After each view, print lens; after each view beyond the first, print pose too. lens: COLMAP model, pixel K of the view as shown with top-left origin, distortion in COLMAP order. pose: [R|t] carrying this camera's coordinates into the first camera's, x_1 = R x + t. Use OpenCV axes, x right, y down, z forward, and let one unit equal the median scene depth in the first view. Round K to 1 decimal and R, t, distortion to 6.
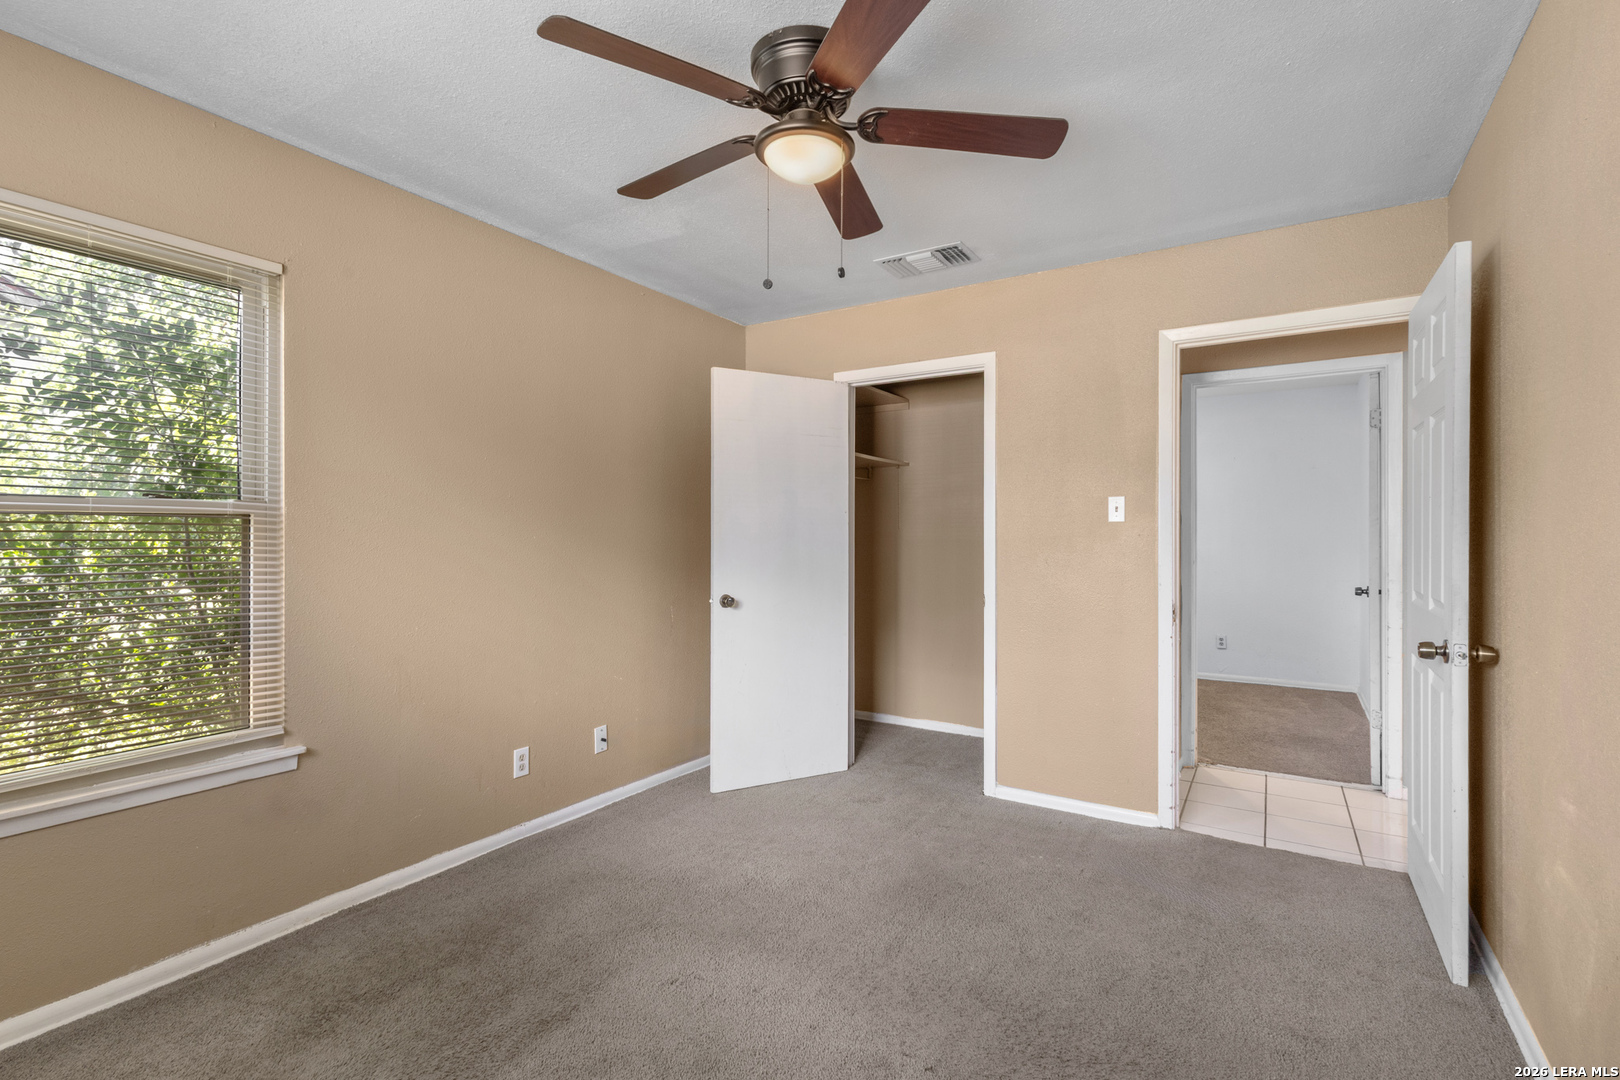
lens RADIAL K [[754.1, 0, 815.4], [0, 754.1, 537.6], [0, 0, 1]] dist [0.001108, -0.000051]
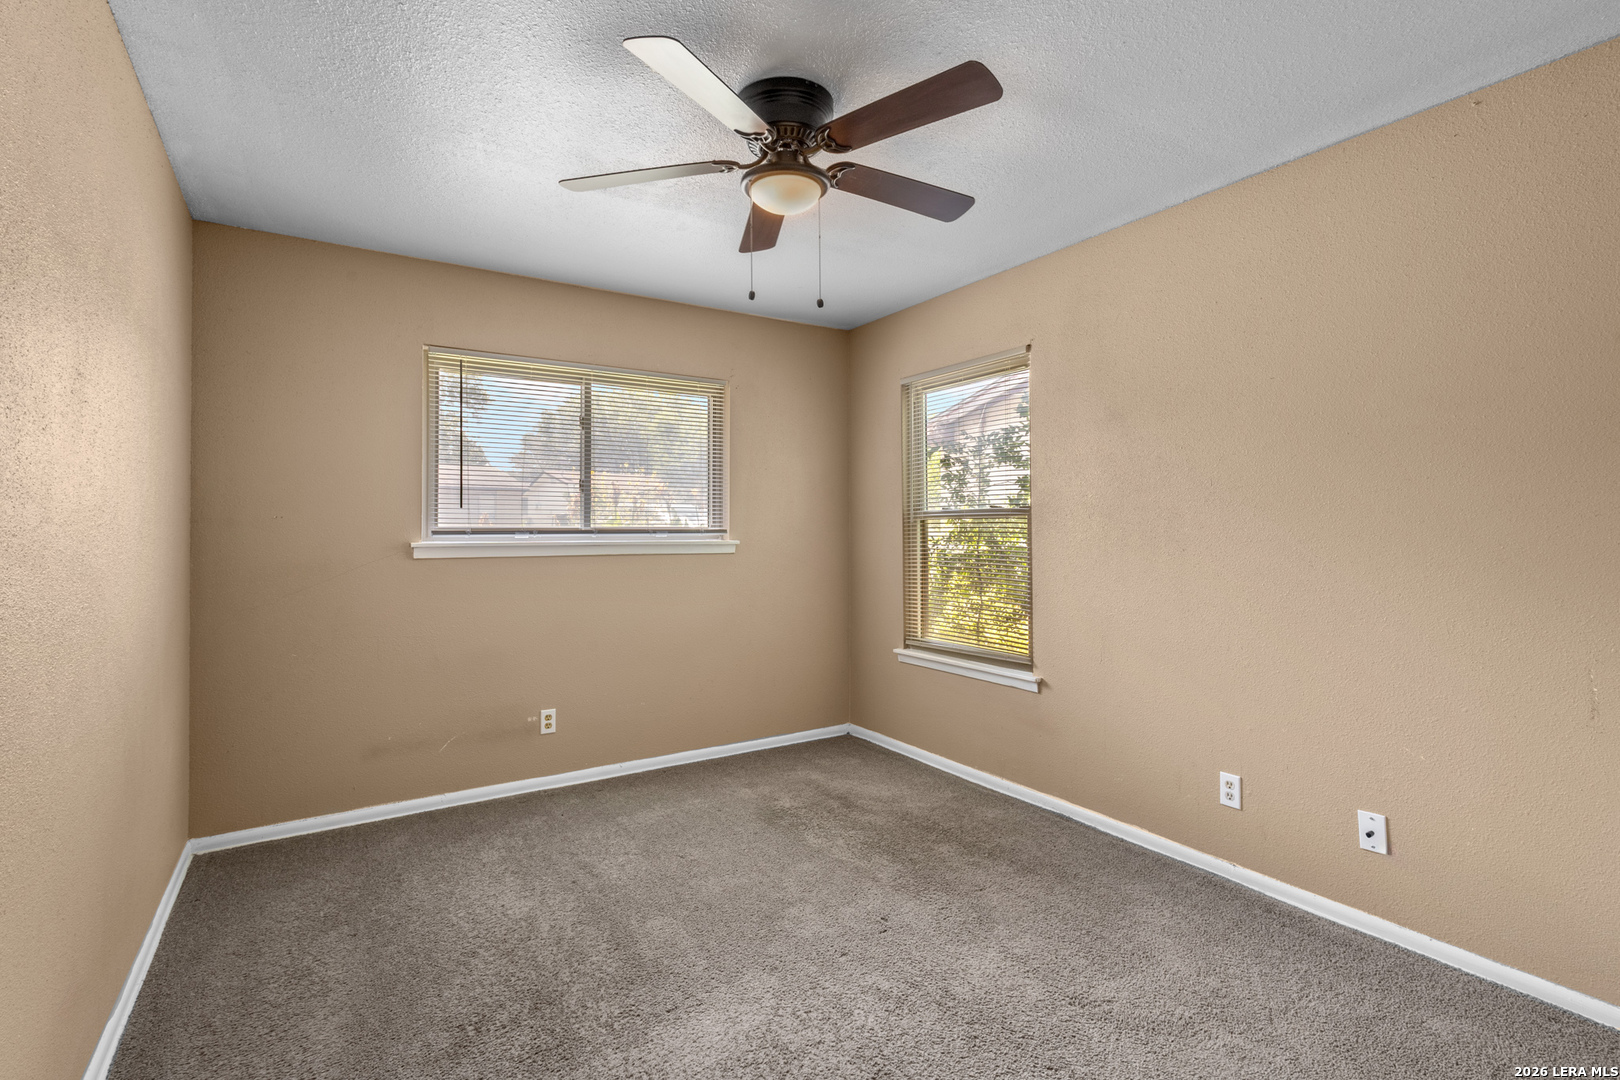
lens RADIAL K [[754.1, 0, 789.4], [0, 754.1, 521.8], [0, 0, 1]] dist [0.001108, -0.000051]
pose [[-0.438996, -0.006020, -0.898469, 0.720508], [-0.002689, 0.999982, -0.005386, -0.003462], [0.898485, 0.000052, -0.439004, 1.096593]]
